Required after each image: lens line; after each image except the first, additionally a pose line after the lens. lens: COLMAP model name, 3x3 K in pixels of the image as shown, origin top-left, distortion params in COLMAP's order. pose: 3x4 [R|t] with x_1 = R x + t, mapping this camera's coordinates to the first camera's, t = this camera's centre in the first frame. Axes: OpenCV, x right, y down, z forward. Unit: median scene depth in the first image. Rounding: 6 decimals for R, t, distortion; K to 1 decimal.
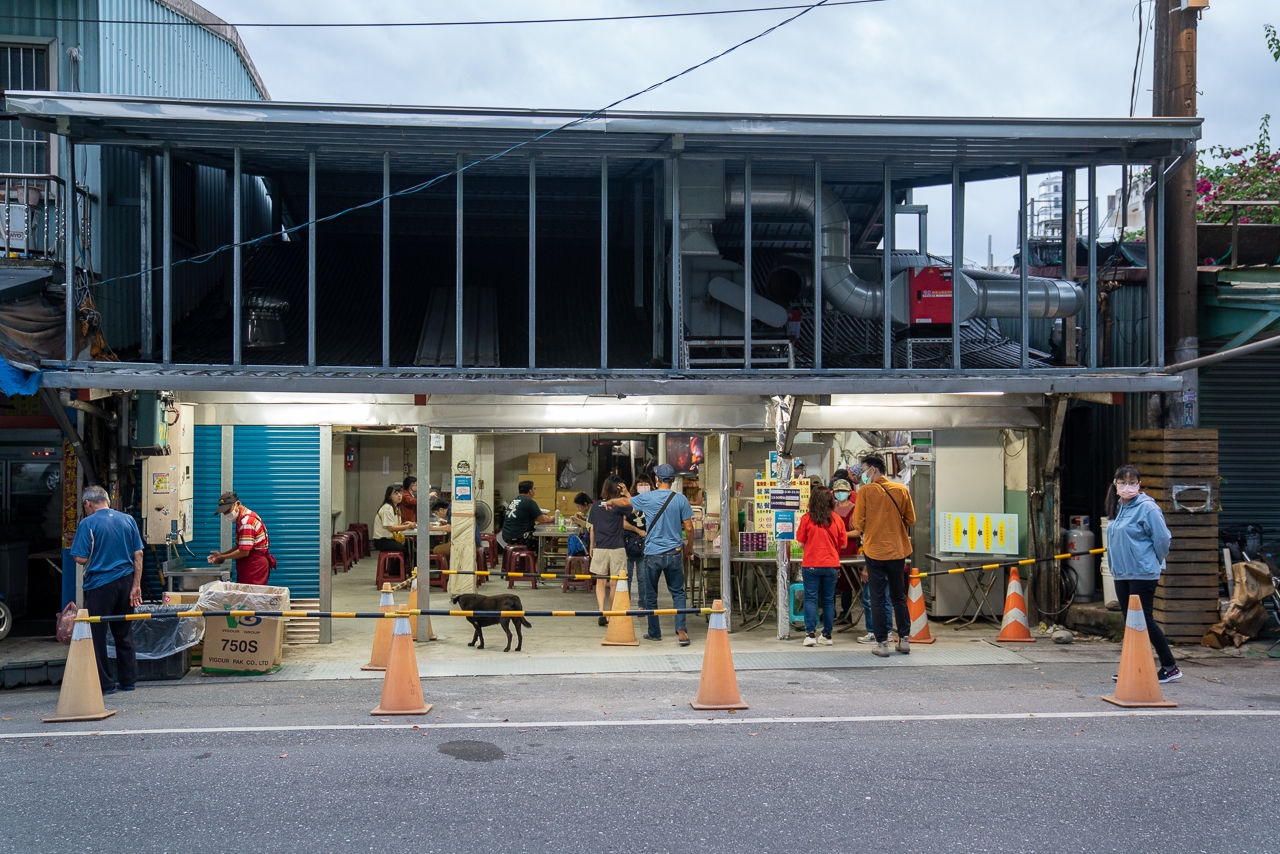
lens RADIAL K [[1294.2, 0, 639.6], [0, 1294.2, 428.5], [0, 0, 1]] dist [0.000595, 0.000000]
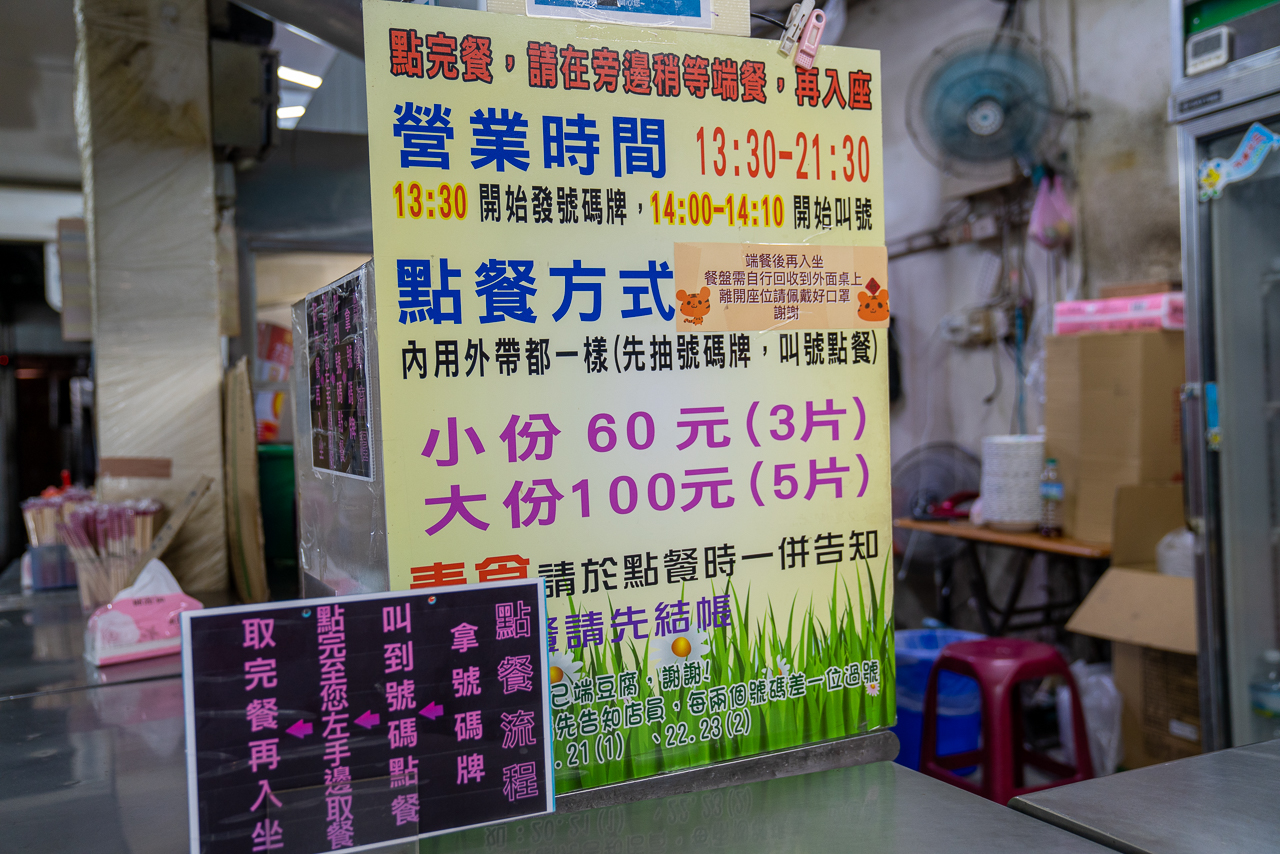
lens RADIAL K [[1186.8, 0, 639.9], [0, 1186.8, 425.0], [0, 0, 1]] dist [-0.003876, 0.000000]
pose [[0.944211, -0.037653, 0.327182, 0.078827], [0.035023, 0.999289, 0.013927, 0.068496], [-0.327474, -0.001691, 0.944859, 0.914982]]
